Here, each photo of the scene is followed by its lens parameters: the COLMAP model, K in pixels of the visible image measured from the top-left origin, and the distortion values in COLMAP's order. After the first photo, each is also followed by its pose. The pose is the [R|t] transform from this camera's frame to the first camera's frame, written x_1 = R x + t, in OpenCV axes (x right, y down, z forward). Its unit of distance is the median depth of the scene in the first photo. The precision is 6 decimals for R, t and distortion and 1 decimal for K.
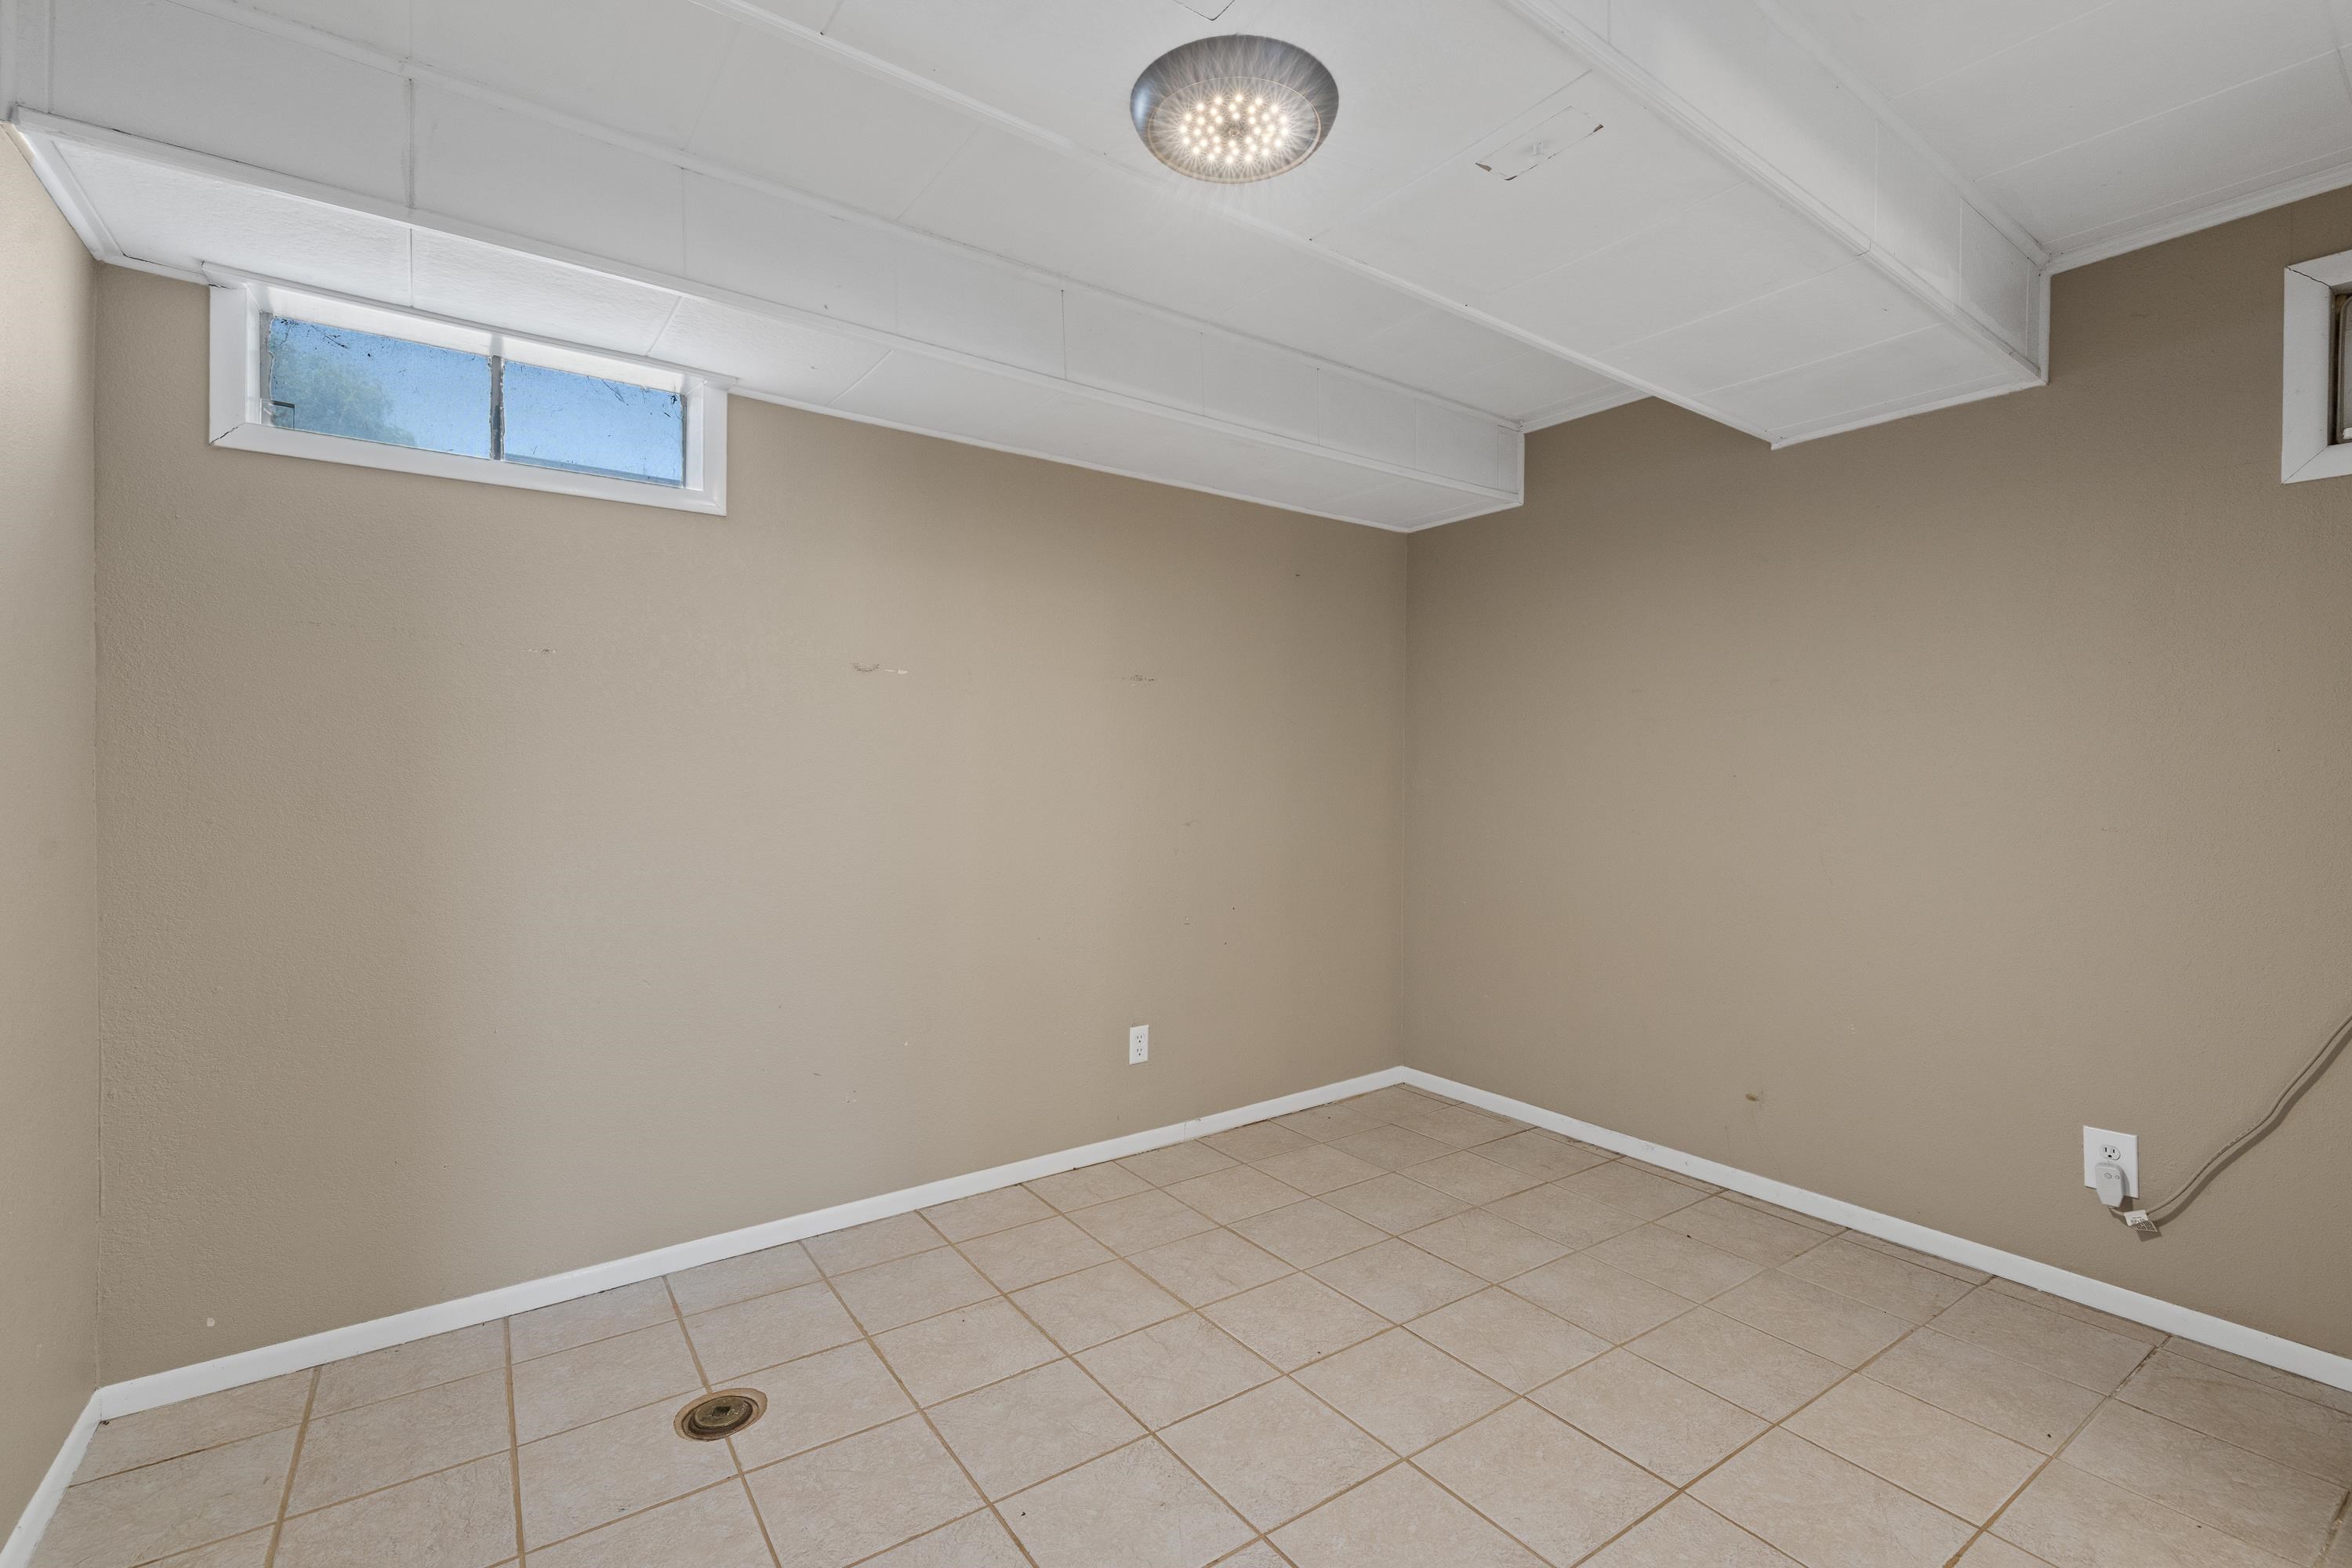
lens RADIAL K [[1020.9, 0, 1177.3], [0, 1020.9, 784.3], [0, 0, 1]] dist [-0.007783, 0.002115]
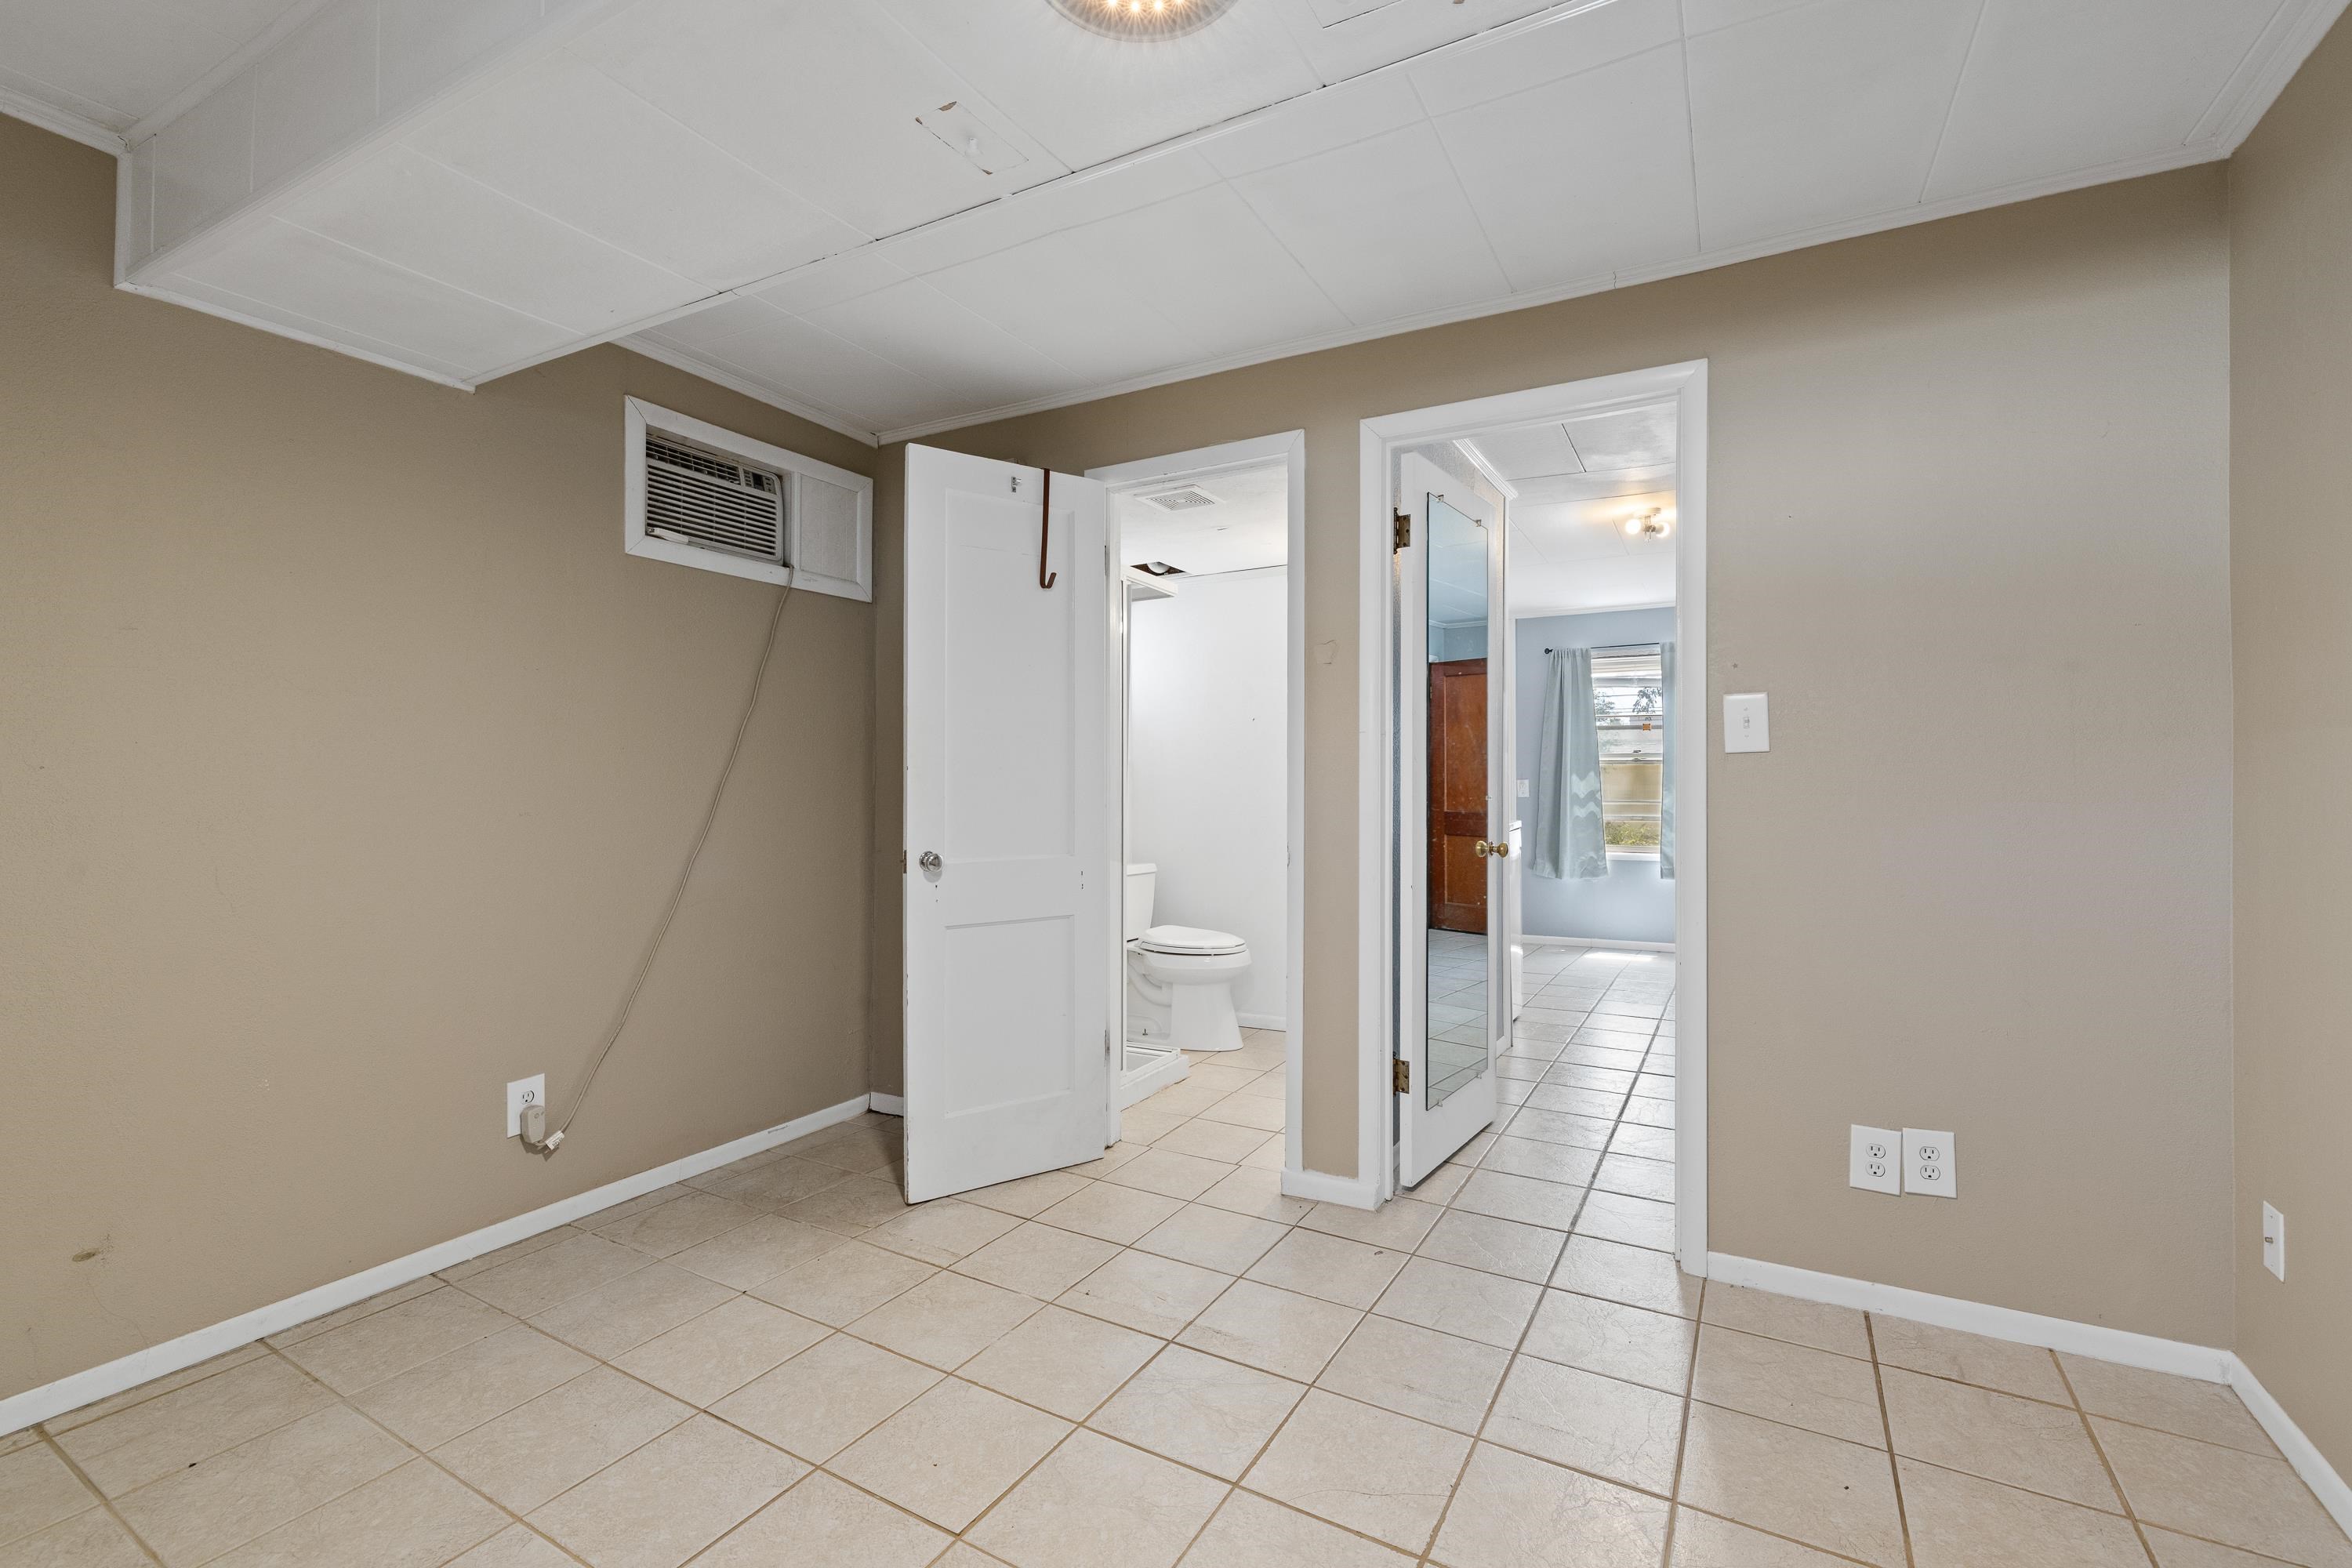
lens RADIAL K [[1020.9, 0, 1179.6], [0, 1020.9, 780.9], [0, 0, 1]] dist [-0.007783, 0.002115]
pose [[-0.432284, -0.005122, 0.901723, -0.428360], [0.012919, 0.999846, 0.011873, 0.004538], [-0.901645, 0.016782, -0.432151, 0.834695]]
